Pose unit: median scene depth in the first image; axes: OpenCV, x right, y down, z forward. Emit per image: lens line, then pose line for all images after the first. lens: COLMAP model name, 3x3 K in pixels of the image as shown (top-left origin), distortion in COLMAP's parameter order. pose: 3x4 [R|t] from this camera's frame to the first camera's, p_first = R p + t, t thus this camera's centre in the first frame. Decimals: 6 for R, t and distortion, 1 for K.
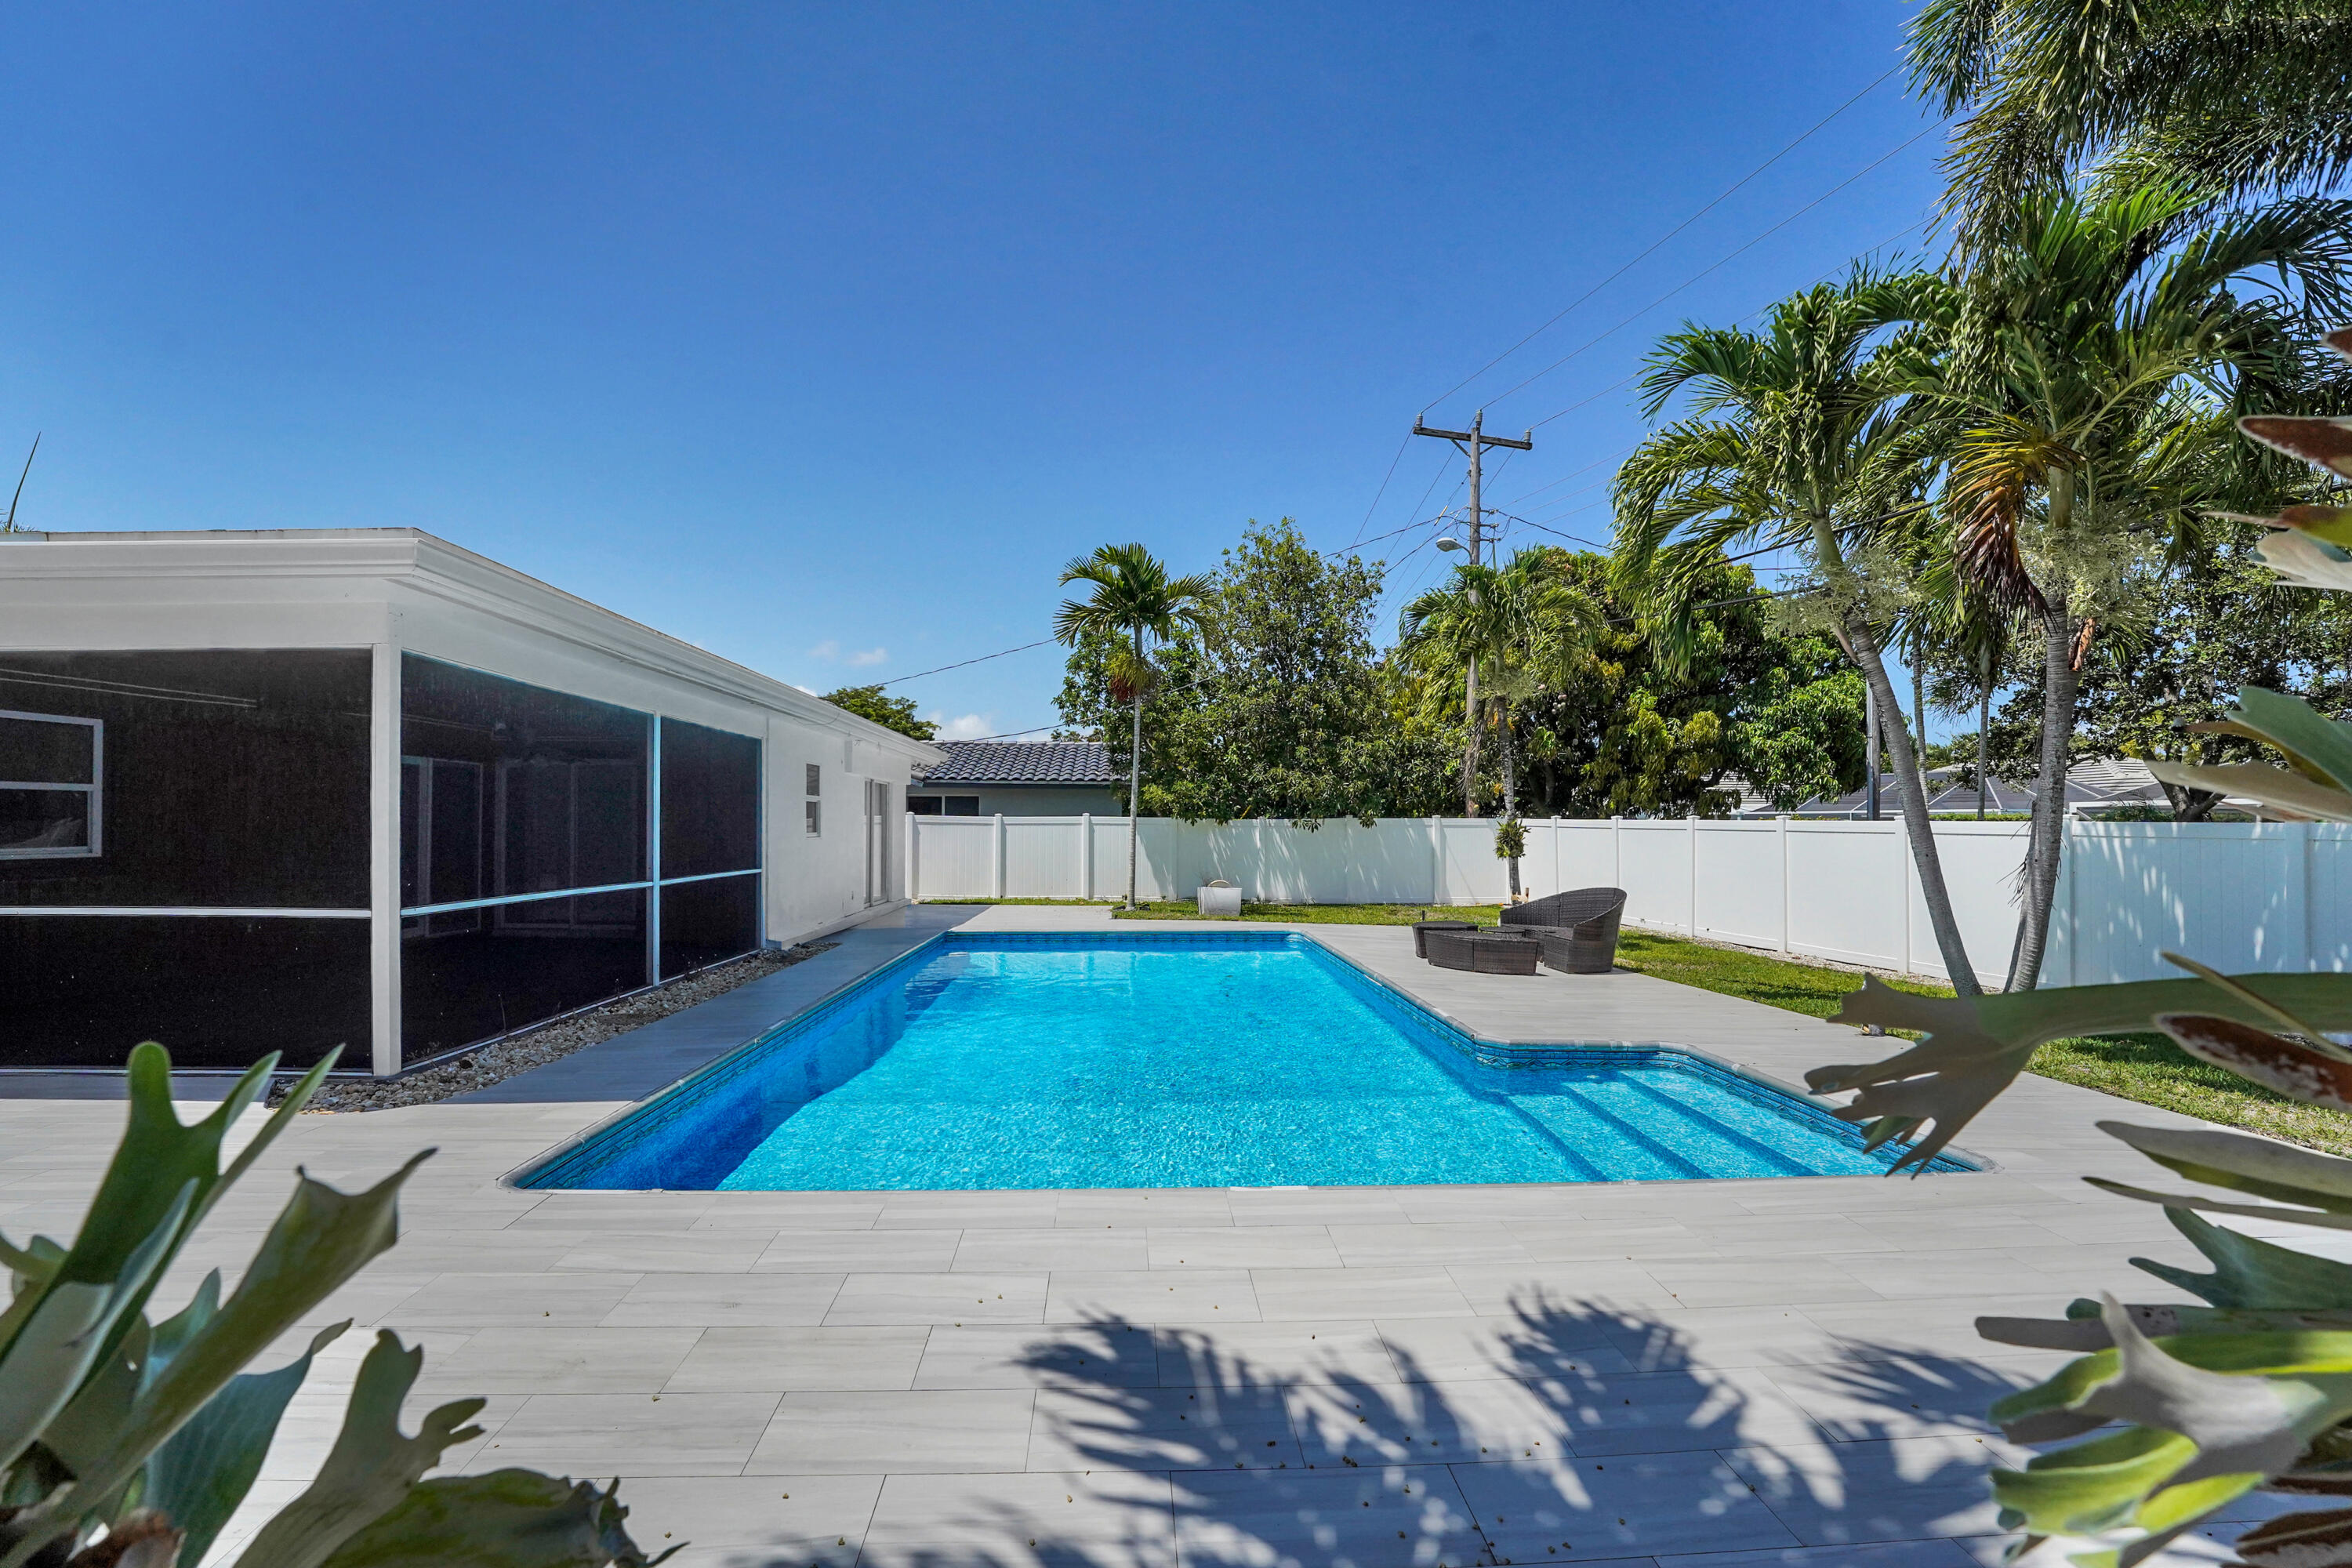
lens RADIAL K [[957.4, 0, 1115.2], [0, 957.4, 825.1], [0, 0, 1]] dist [-0.030337, 0.000004]
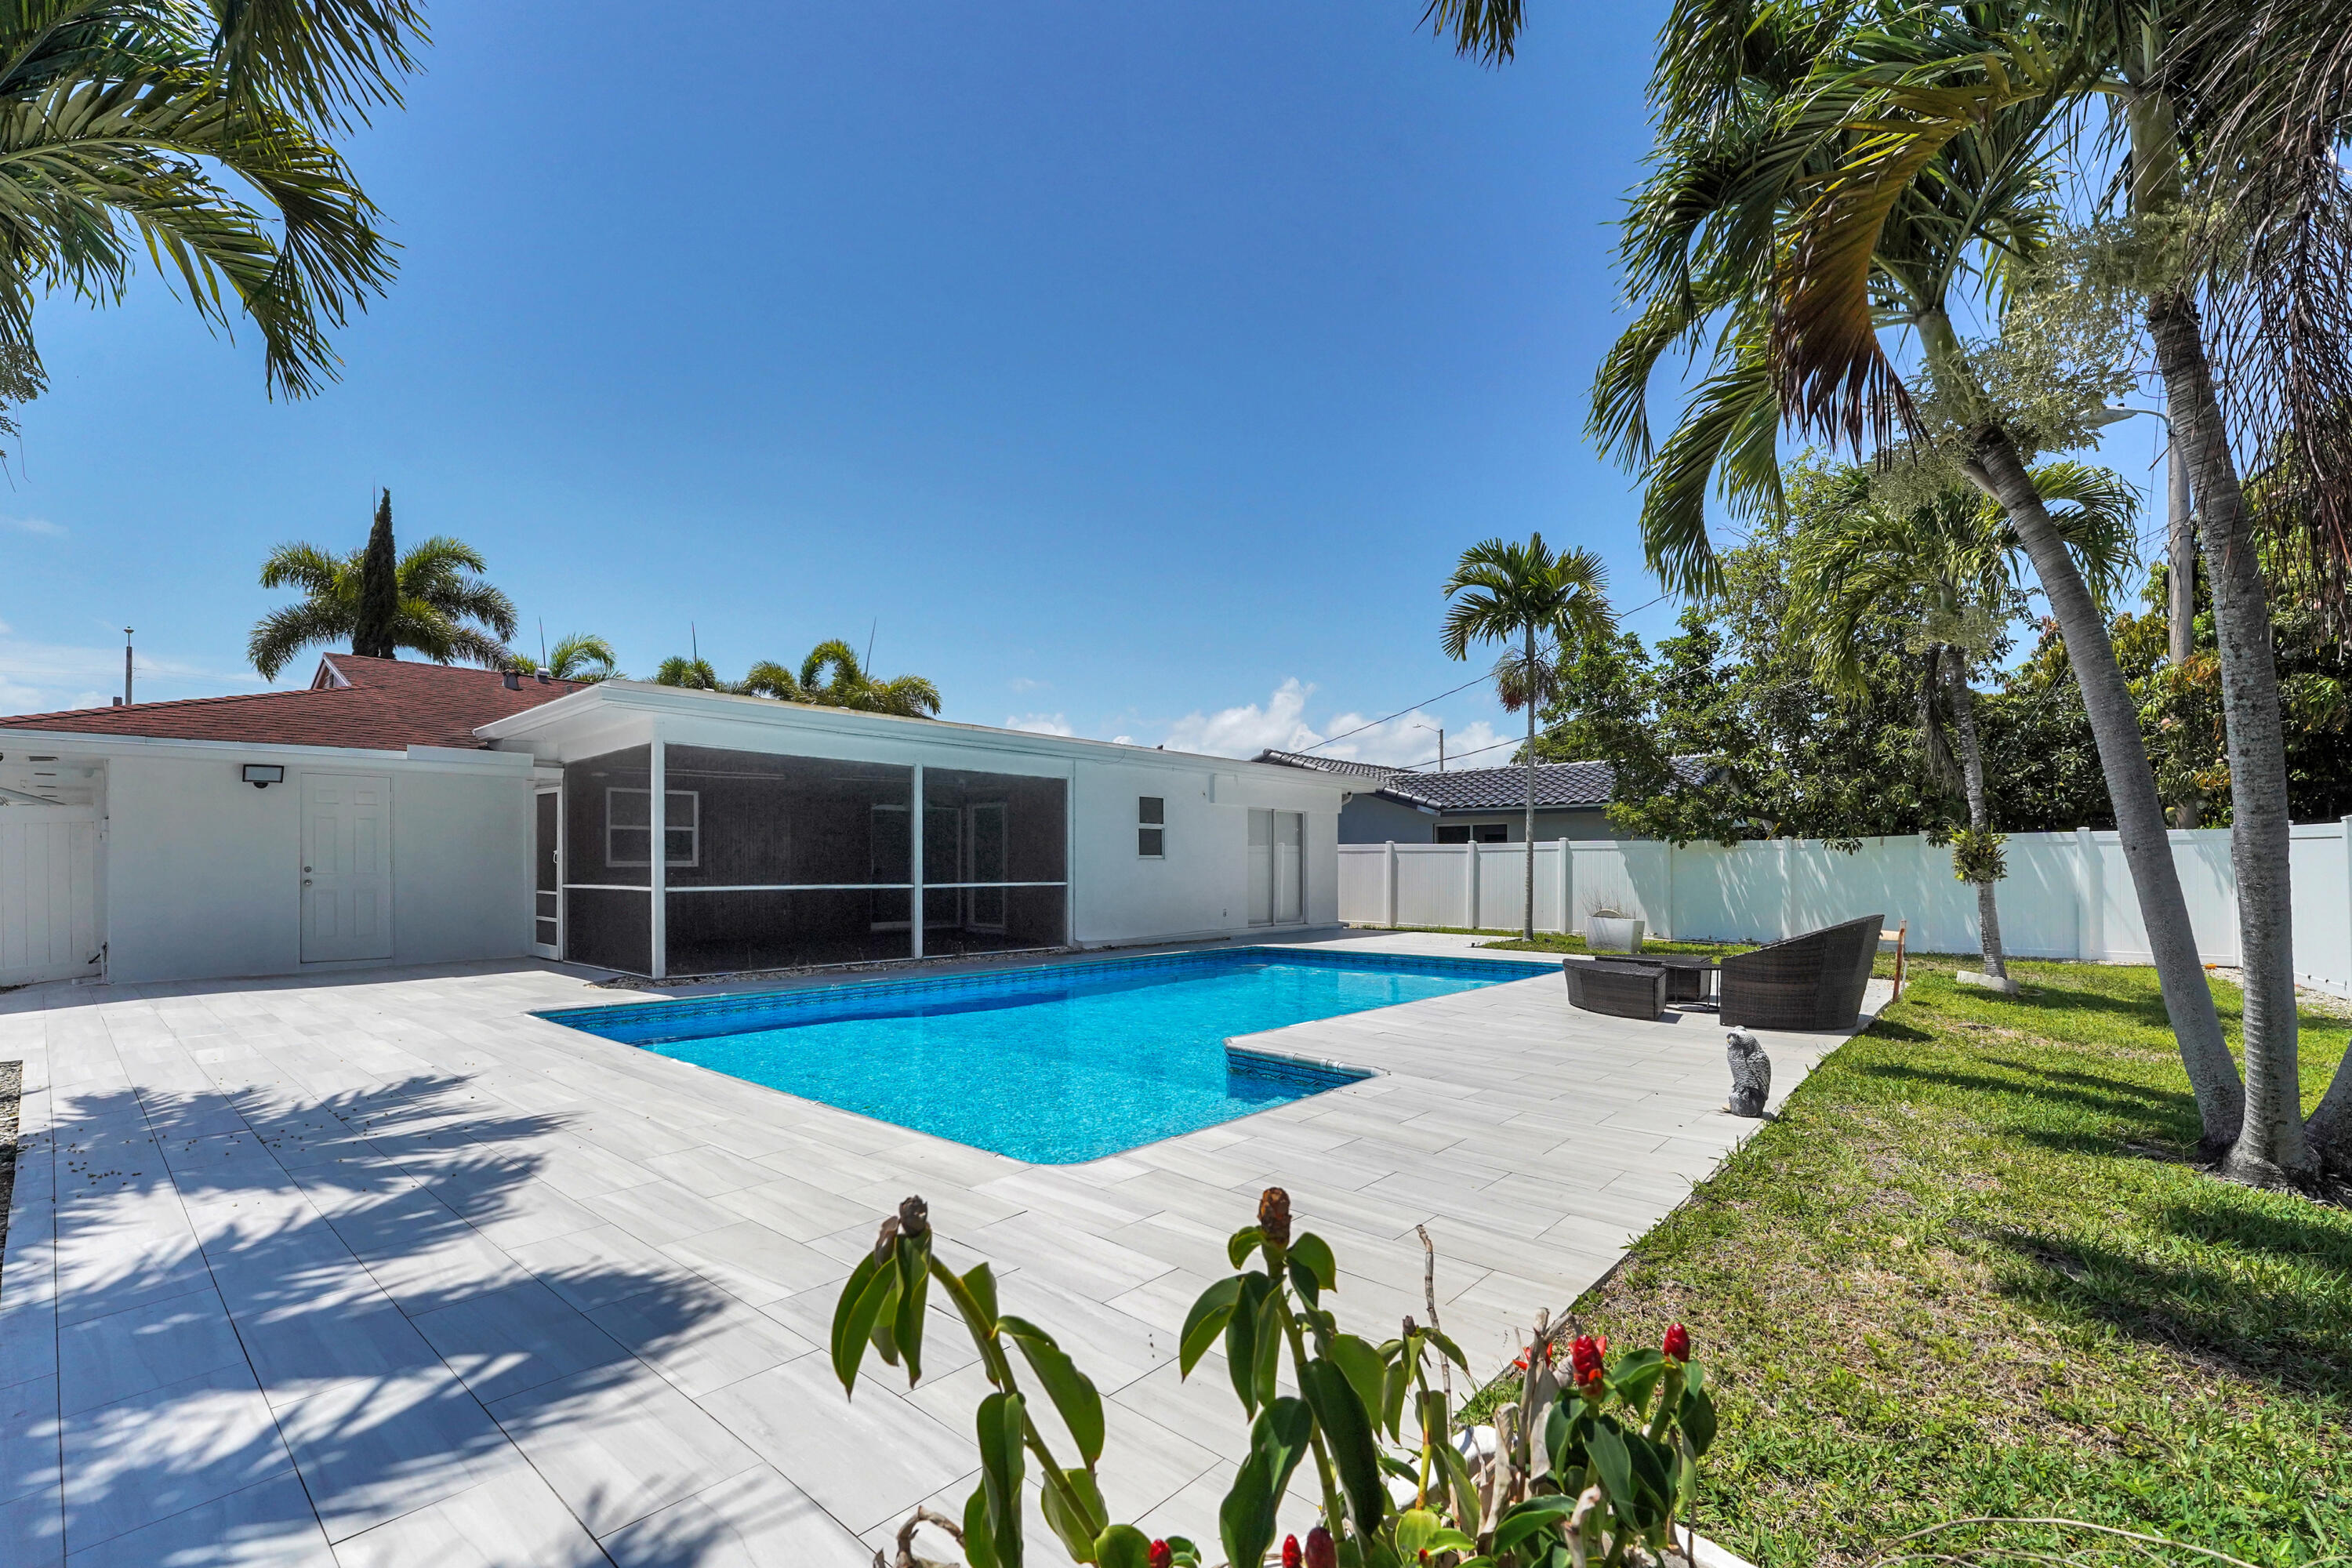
lens RADIAL K [[957.4, 0, 1115.2], [0, 957.4, 825.1], [0, 0, 1]] dist [-0.030337, 0.000004]
pose [[0.743759, -0.032848, -0.667640, 0.516018], [0.004743, 0.999026, -0.043869, 0.026703], [0.668431, 0.029461, 0.743190, 0.109569]]
